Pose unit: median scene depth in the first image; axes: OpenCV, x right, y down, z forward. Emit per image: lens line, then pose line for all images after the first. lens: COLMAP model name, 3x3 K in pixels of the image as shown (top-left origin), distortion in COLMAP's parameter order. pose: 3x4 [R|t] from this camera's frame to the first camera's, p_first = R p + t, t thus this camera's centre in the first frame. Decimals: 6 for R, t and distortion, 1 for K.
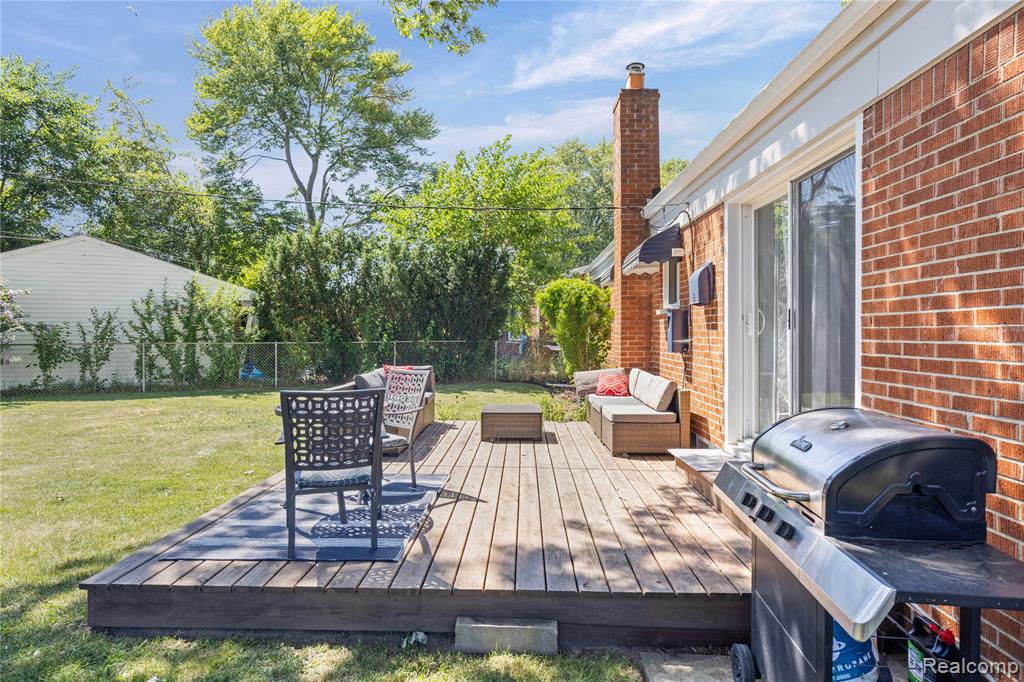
lens RADIAL K [[555.5, 0, 519.1], [0, 555.5, 335.5], [0, 0, 1]] dist [0.001533, -0.000501]
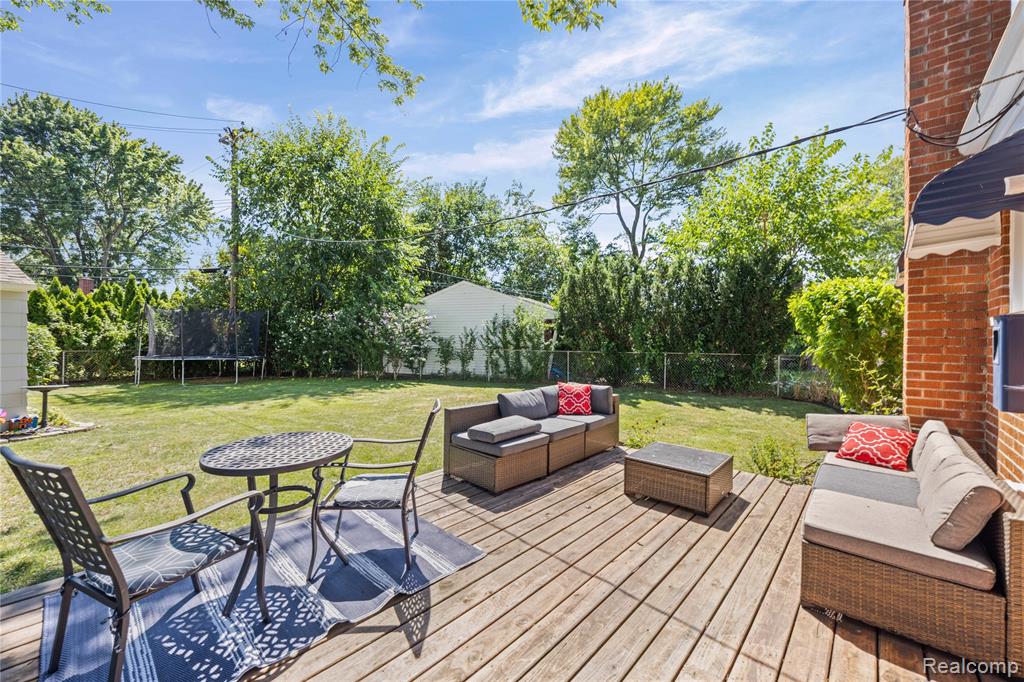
lens RADIAL K [[407.6, 0, 504.7], [0, 407.6, 343.9], [0, 0, 1]] dist [-0.007334, -0.000015]
pose [[0.745798, 0.013173, -0.666041, 0.077092], [-0.011607, 0.999910, 0.006779, -0.008735], [0.666071, 0.002675, 0.745884, 0.197719]]
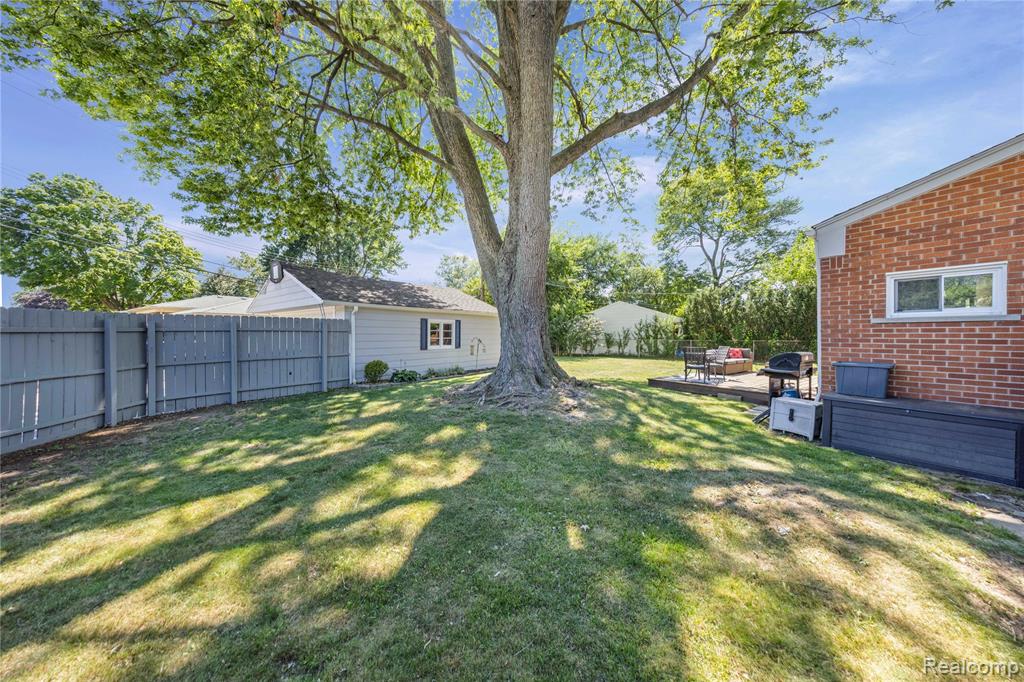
lens RADIAL K [[320.8, 0, 510.2], [0, 320.8, 341.7], [0, 0, 1]] dist [-0.011784, -0.000050]
pose [[0.589367, 0.017886, -0.807668, 0.188675], [-0.007888, 0.999835, 0.016385, 0.003074], [0.807827, -0.003286, 0.589410, -0.379580]]
